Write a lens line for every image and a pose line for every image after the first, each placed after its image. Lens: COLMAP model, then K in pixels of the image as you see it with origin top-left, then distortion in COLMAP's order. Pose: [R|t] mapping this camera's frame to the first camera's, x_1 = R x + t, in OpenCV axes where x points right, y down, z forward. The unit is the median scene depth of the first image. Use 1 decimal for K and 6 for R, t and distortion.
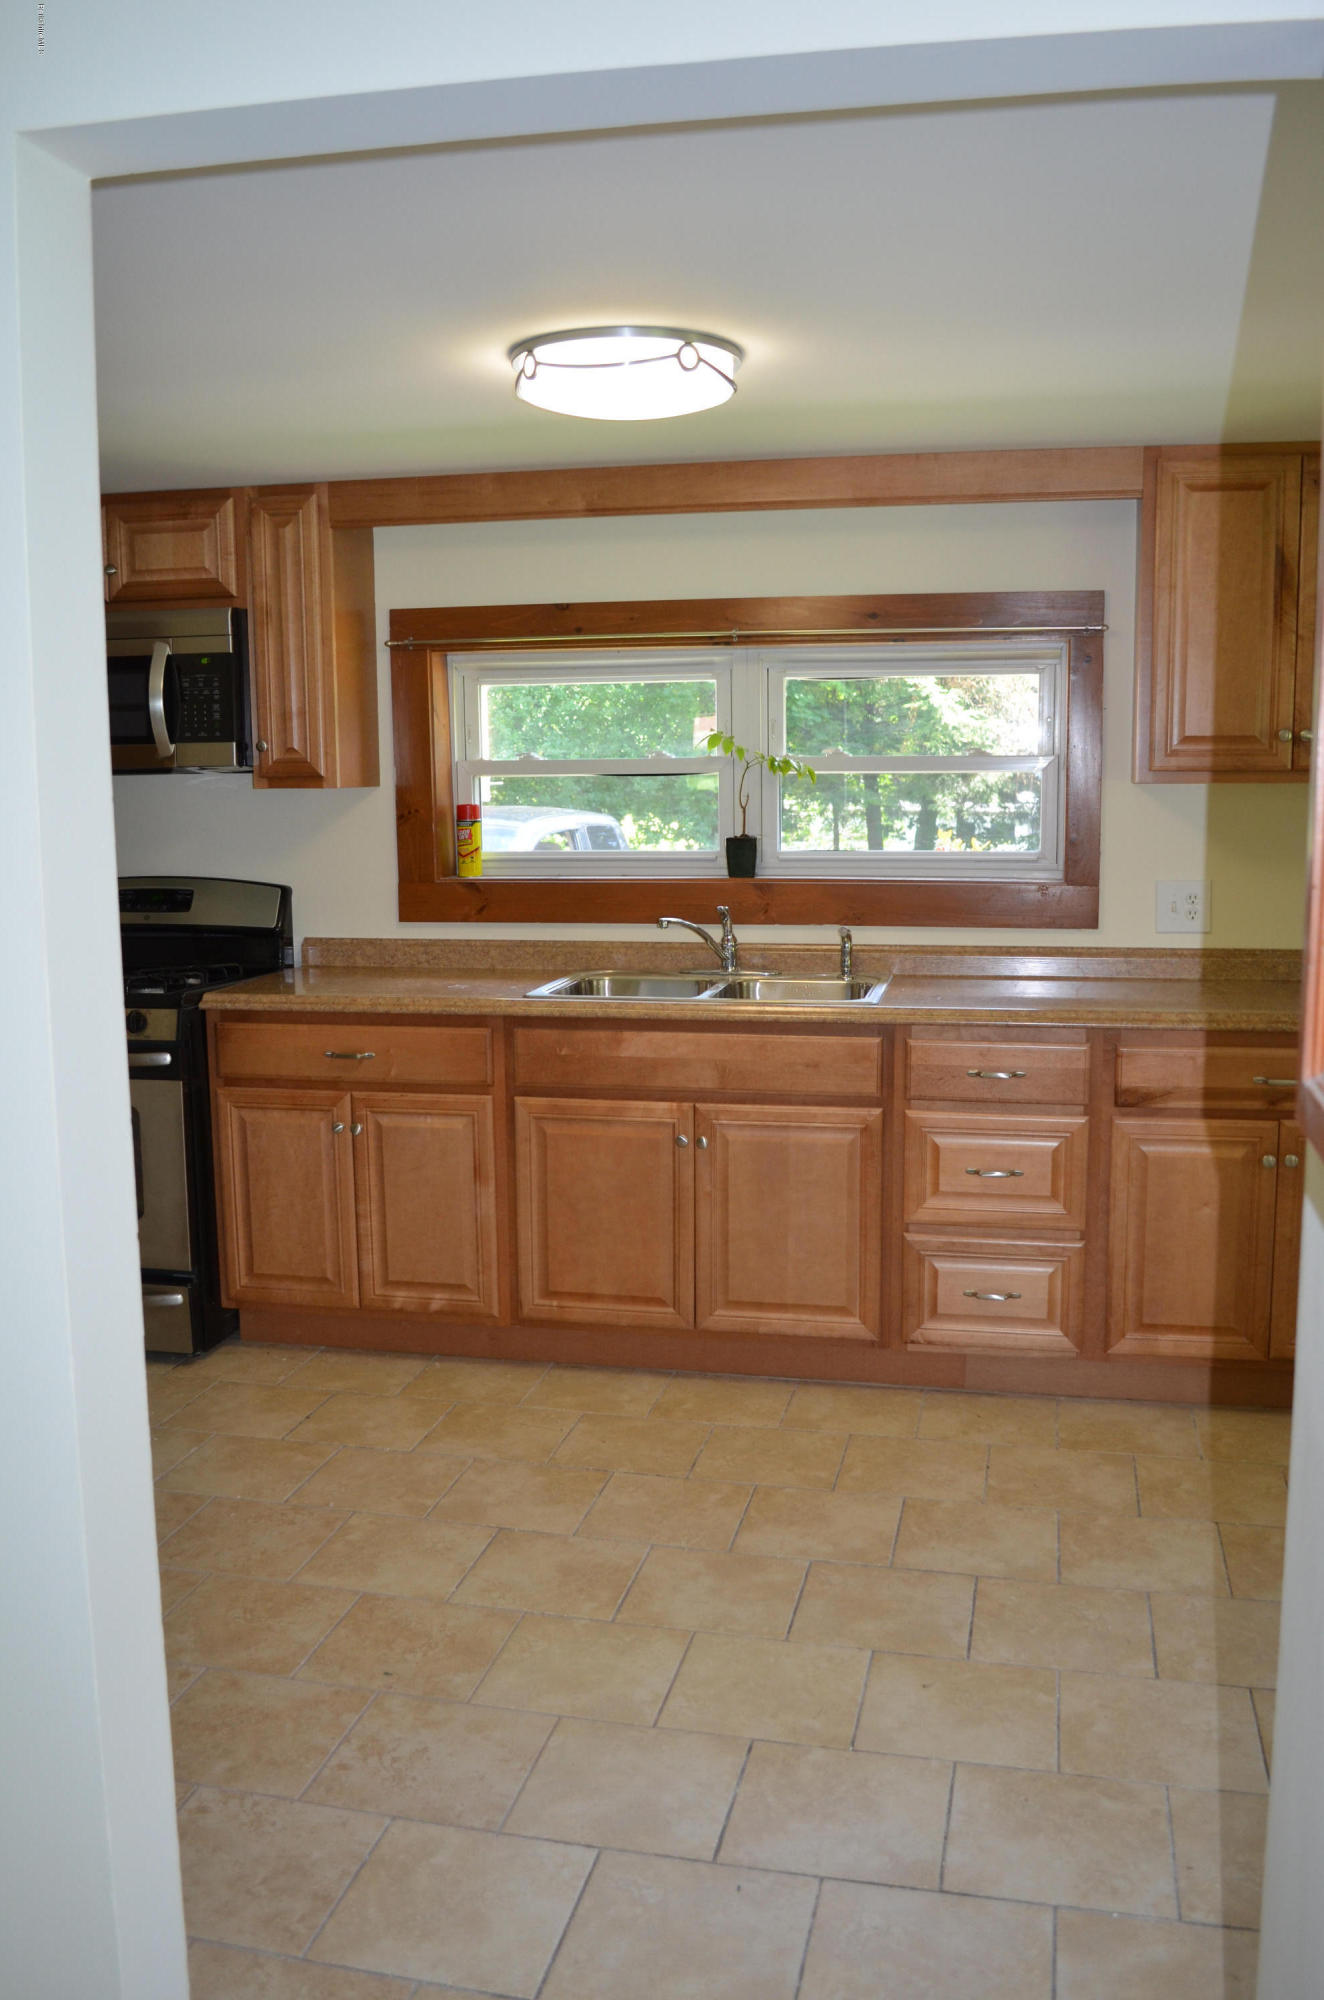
lens RADIAL K [[1676.7, 0, 662.0], [0, 1676.7, 1000.0], [0, 0, 1]] dist [-0.071458, 0.002919]
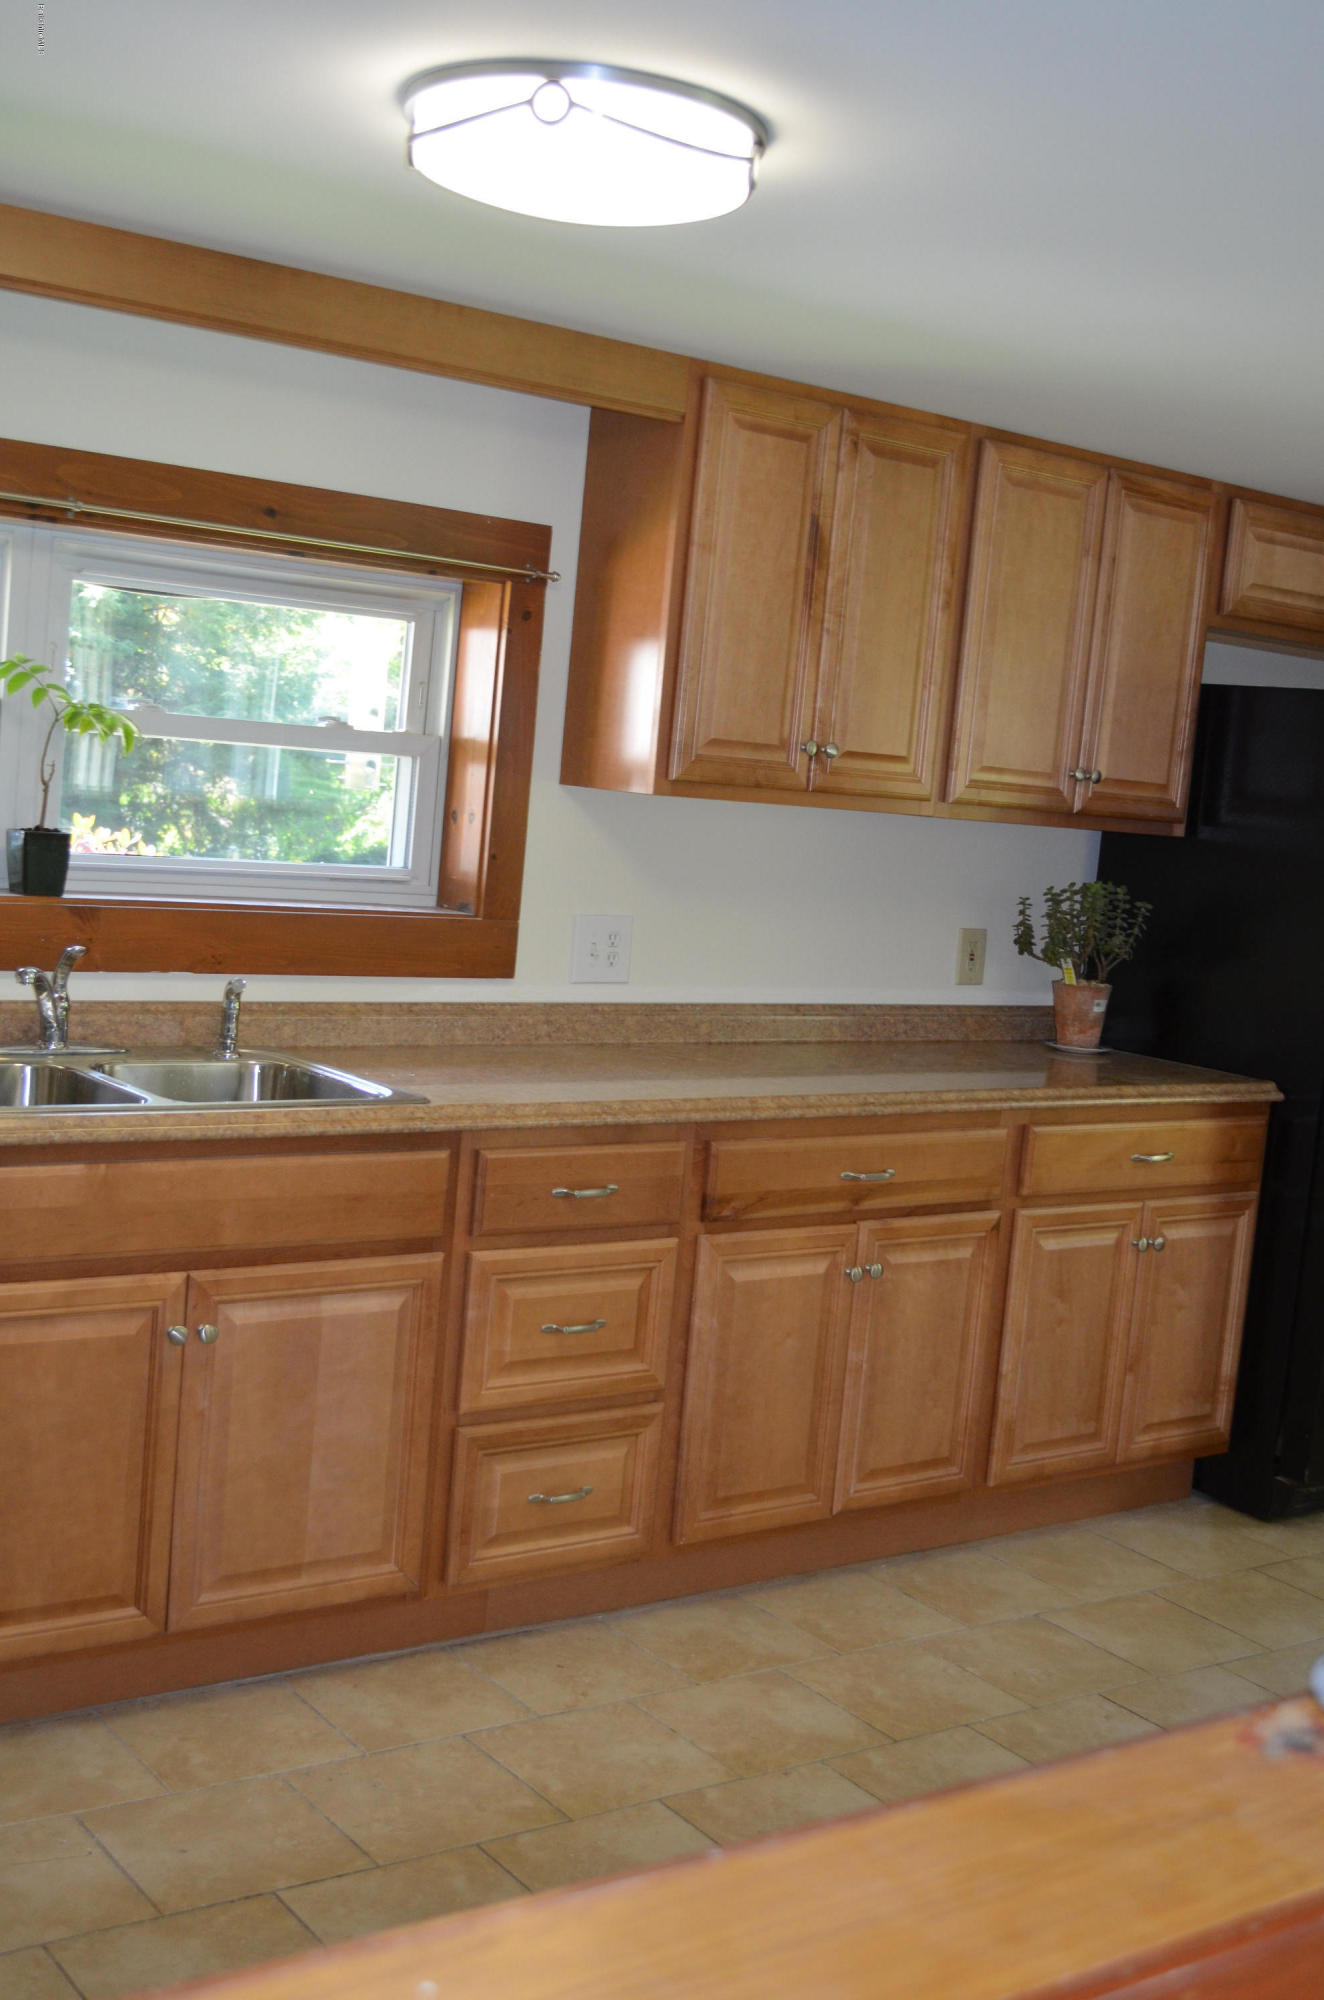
lens RADIAL K [[2255.7, 0, 662.0], [0, 2255.7, 1000.0], [0, 0, 1]] dist [-0.044023, 0.014133]
pose [[0.658278, -0.014080, 0.752643, -0.495018], [0.011736, 0.999896, 0.008441, -0.044773], [-0.752683, 0.003277, 0.658375, 0.317055]]
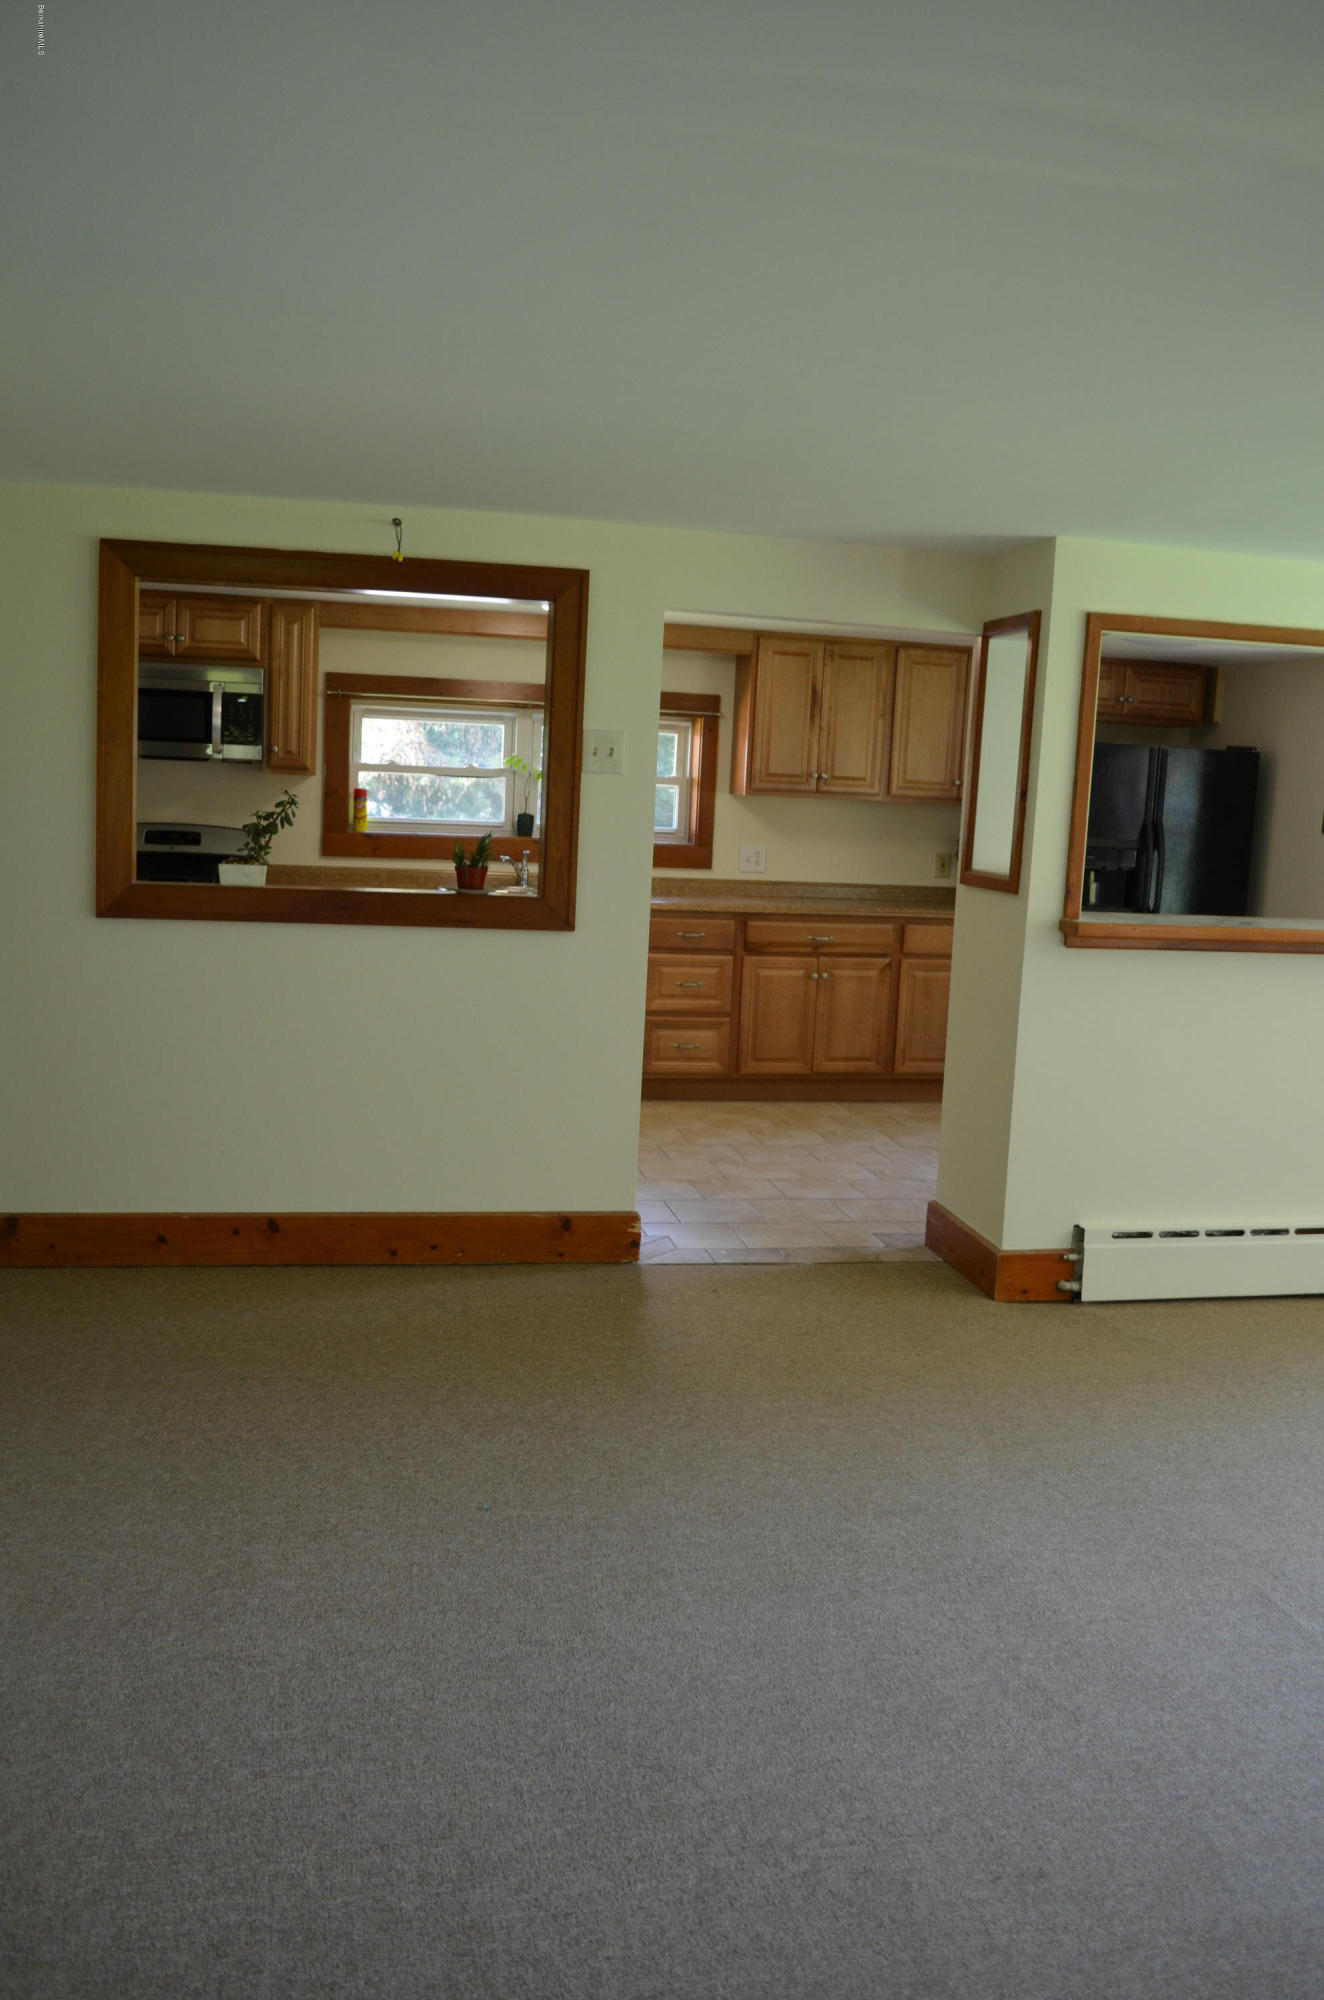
lens RADIAL K [[1676.7, 0, 662.0], [0, 1676.7, 1000.0], [0, 0, 1]] dist [-0.071458, 0.002919]
pose [[0.906926, -0.002721, 0.421281, -0.664896], [0.003389, 0.999994, -0.000838, 0.120216], [-0.421276, 0.002188, 0.906930, -0.802056]]
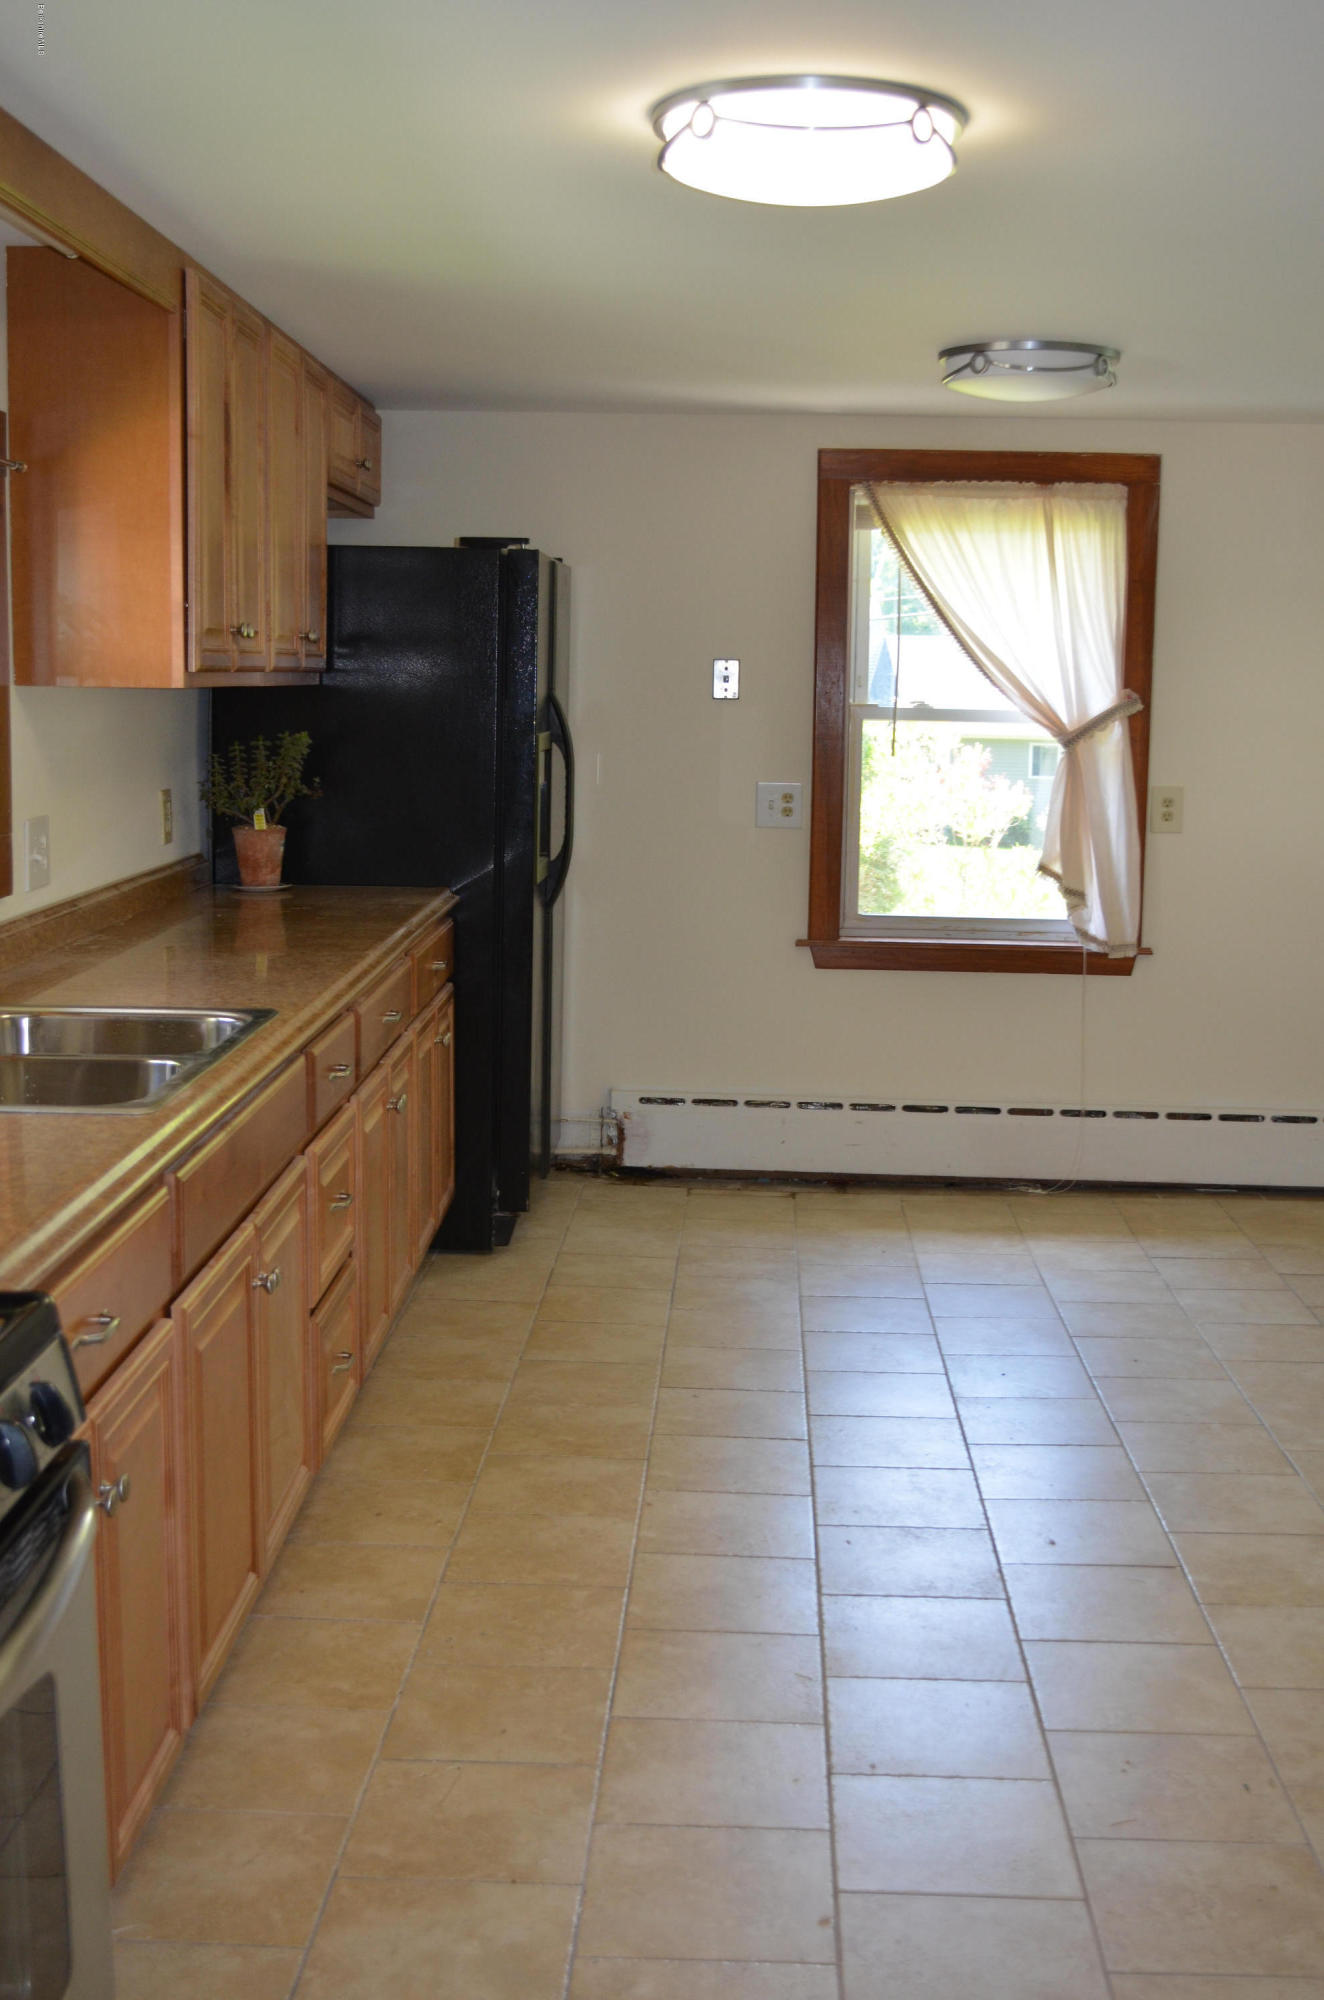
lens RADIAL K [[2255.7, 0, 662.0], [0, 2255.7, 1000.0], [0, 0, 1]] dist [-0.044023, 0.014133]
pose [[-0.178384, -0.137112, 0.974361, -0.790990], [0.118171, 0.980091, 0.159553, -0.129395], [-0.976839, 0.143603, -0.158630, 0.976341]]
